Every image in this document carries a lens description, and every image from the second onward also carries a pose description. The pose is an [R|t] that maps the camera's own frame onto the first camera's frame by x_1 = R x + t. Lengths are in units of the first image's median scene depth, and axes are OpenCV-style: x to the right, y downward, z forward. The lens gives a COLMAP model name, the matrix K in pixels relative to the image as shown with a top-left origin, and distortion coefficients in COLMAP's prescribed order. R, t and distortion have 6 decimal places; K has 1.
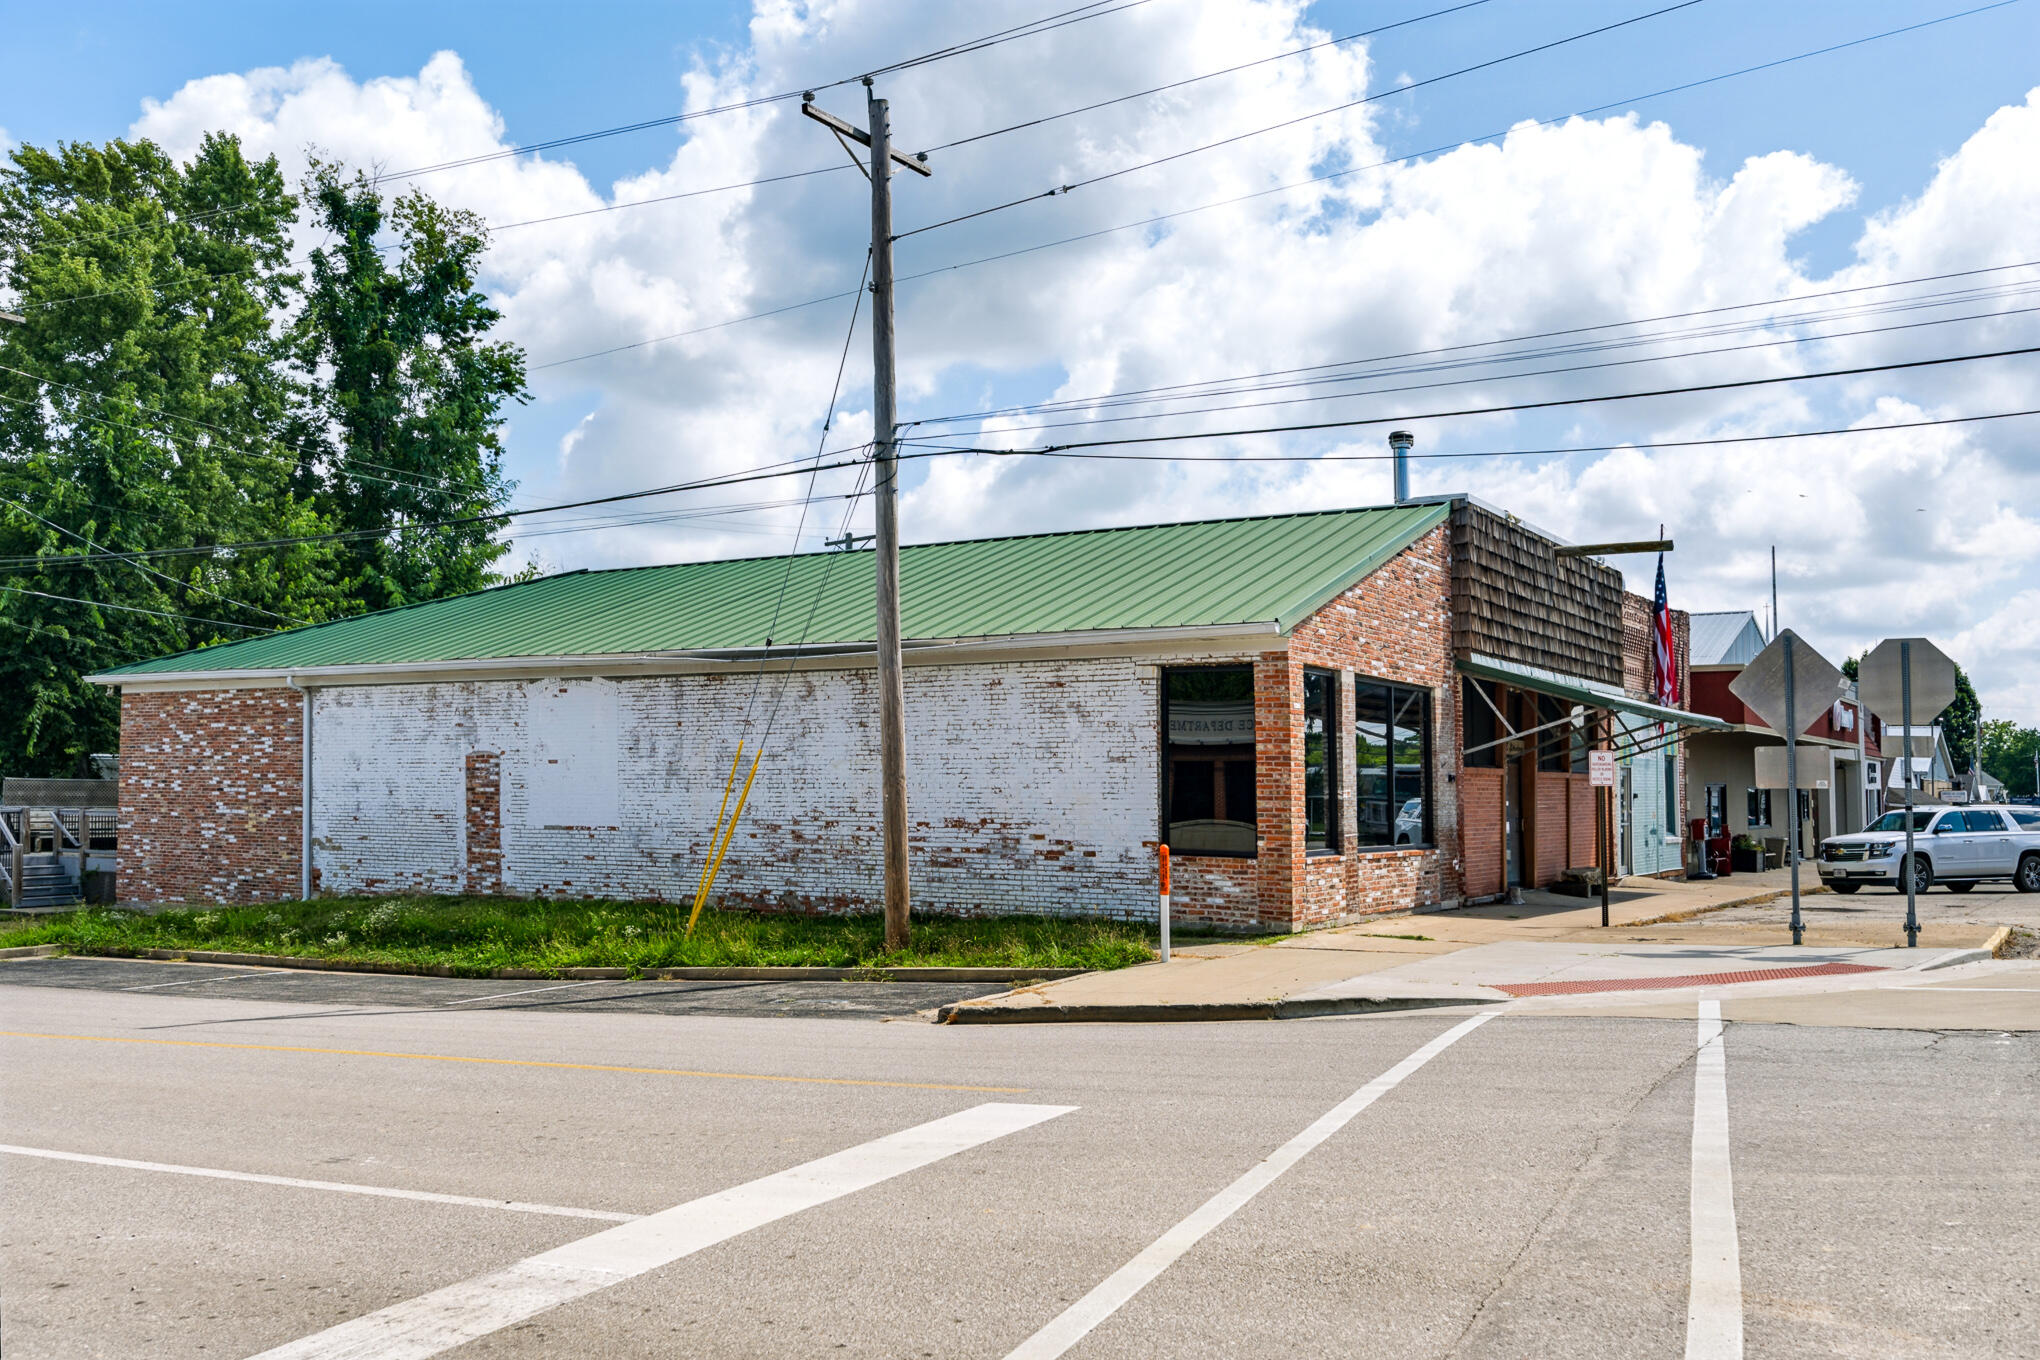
lens RADIAL K [[1706.7, 0, 1020.0], [0, 1706.7, 680.0], [0, 0, 1]] dist [-0.003306, -0.007578]
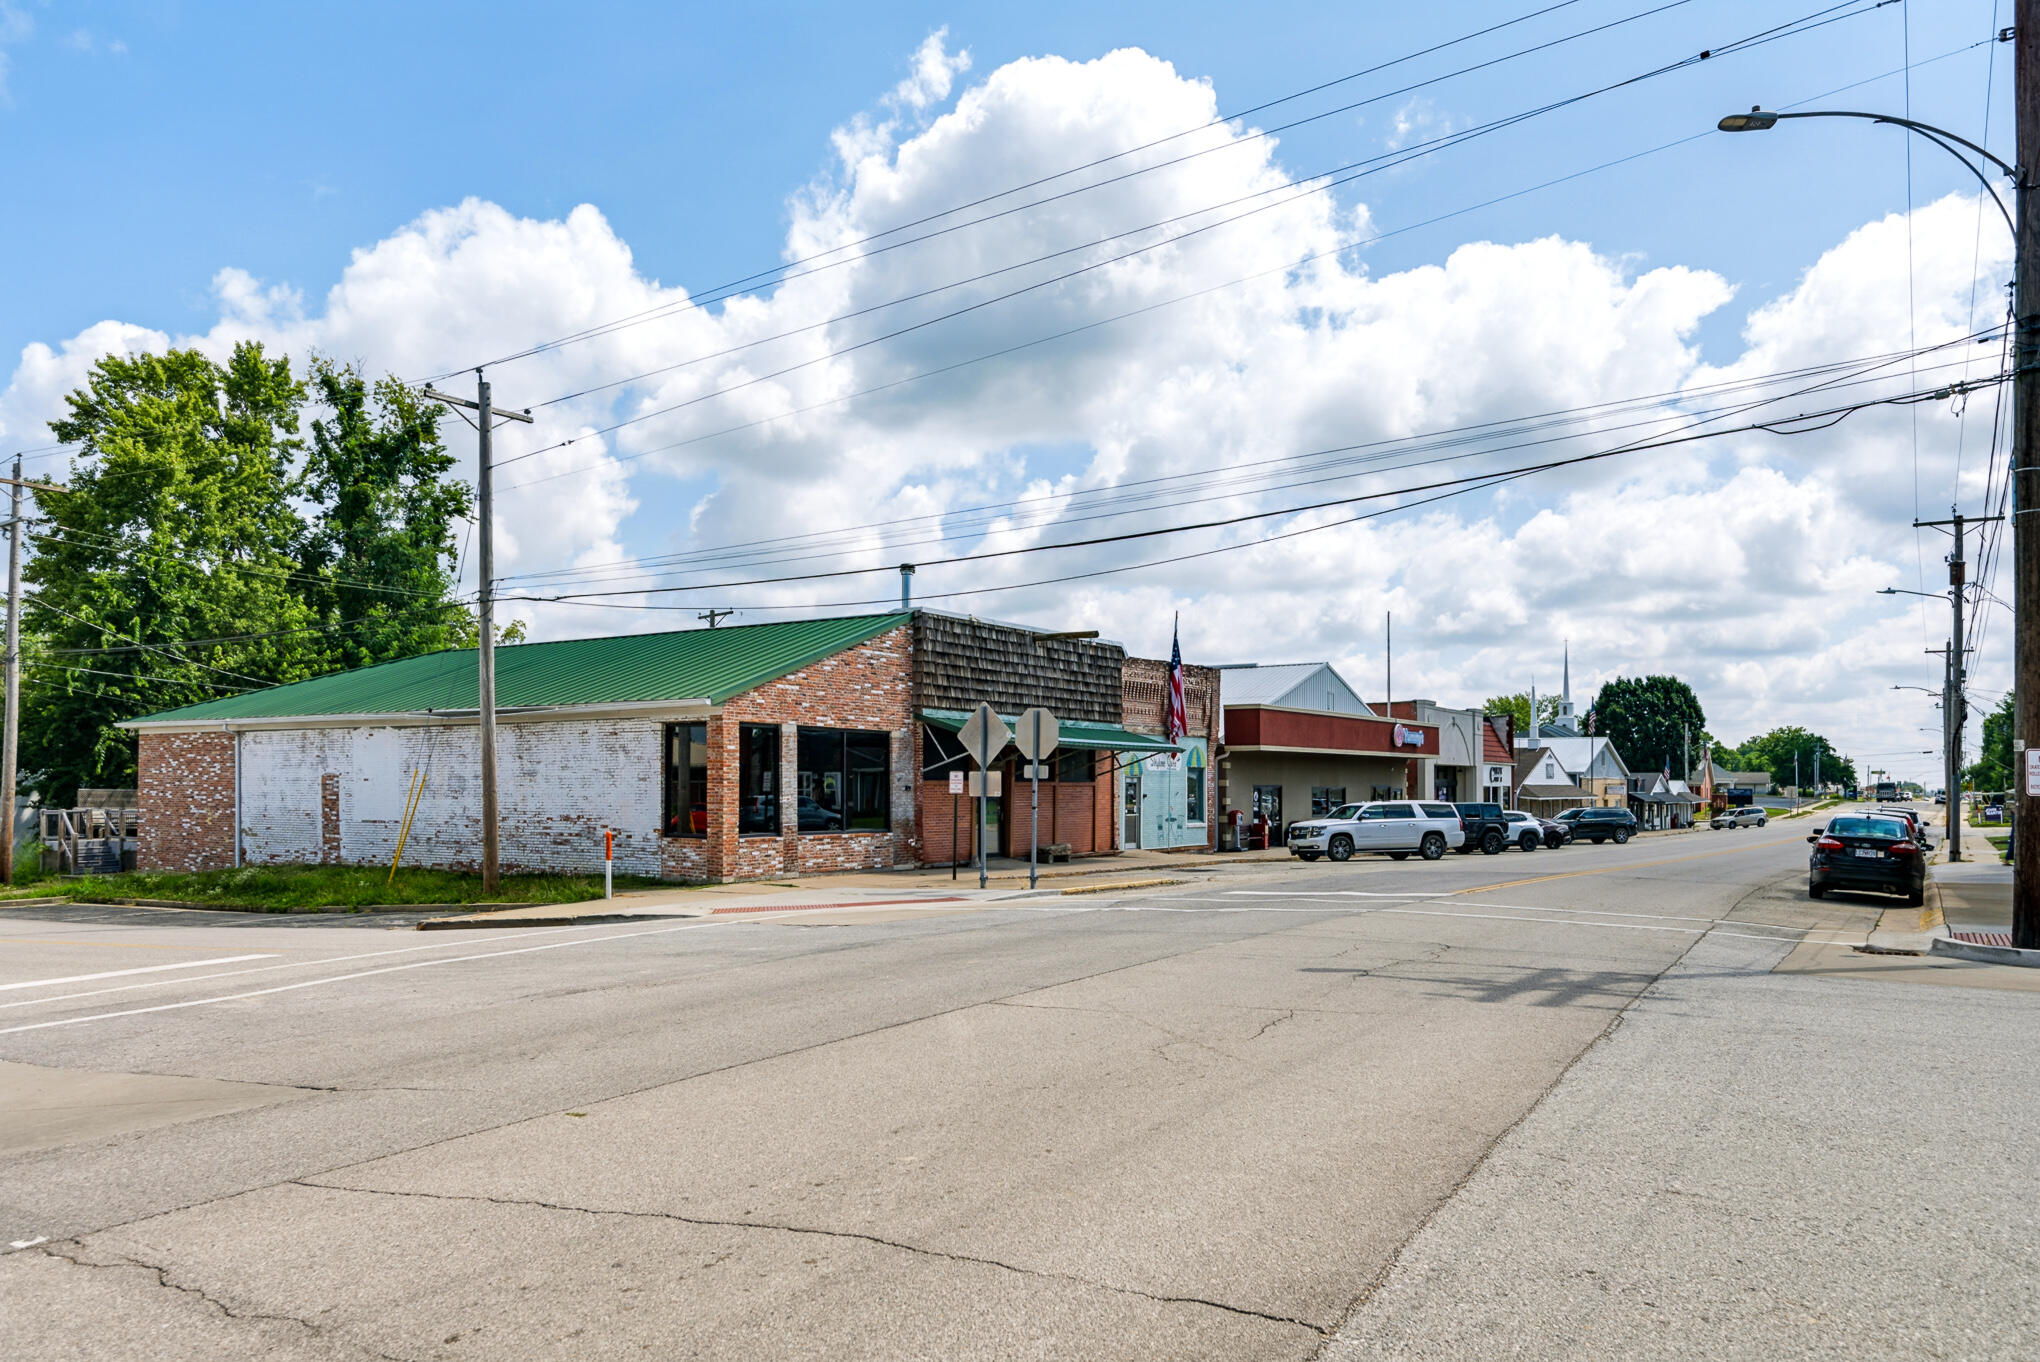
lens RADIAL K [[1359.4, 0, 1012.5], [0, 1359.4, 728.2], [0, 0, 1]] dist [-0.007399, -0.000435]
pose [[0.999633, -0.006717, -0.026233, 0.331455], [0.007303, 0.999725, 0.022281, -0.021815], [0.026076, -0.022464, 0.999408, -0.223015]]
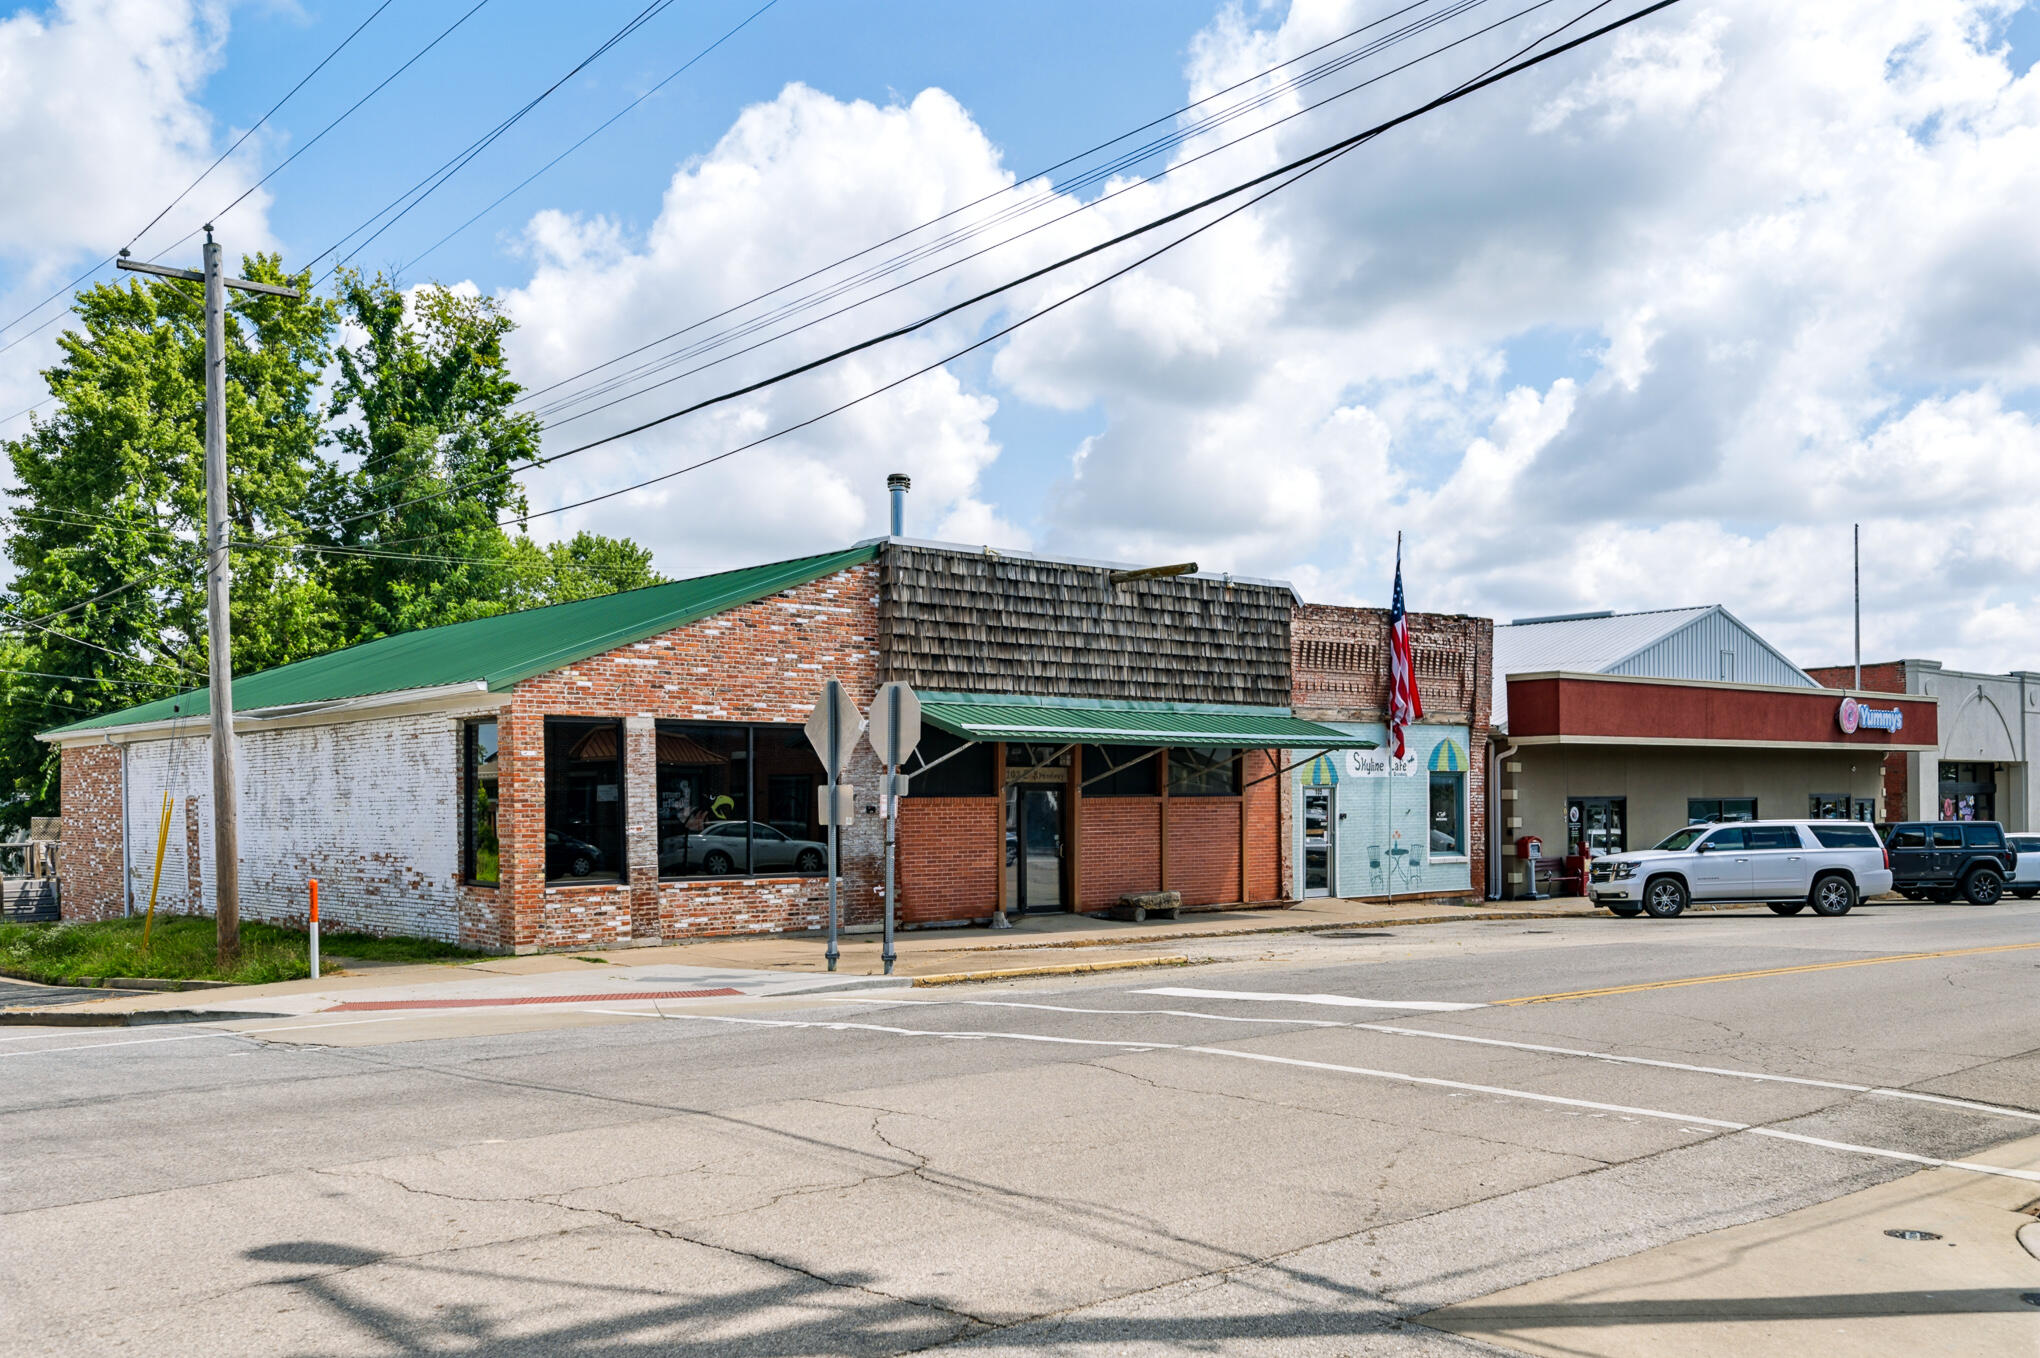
lens RADIAL K [[1752.5, 0, 1019.3], [0, 1752.5, 763.3], [0, 0, 1]] dist [-0.004837, 0.001950]
pose [[0.958688, -0.021440, -0.283652, 0.560382], [0.033860, 0.998667, 0.038955, -0.008564], [0.282438, -0.046950, 0.958136, -0.008242]]
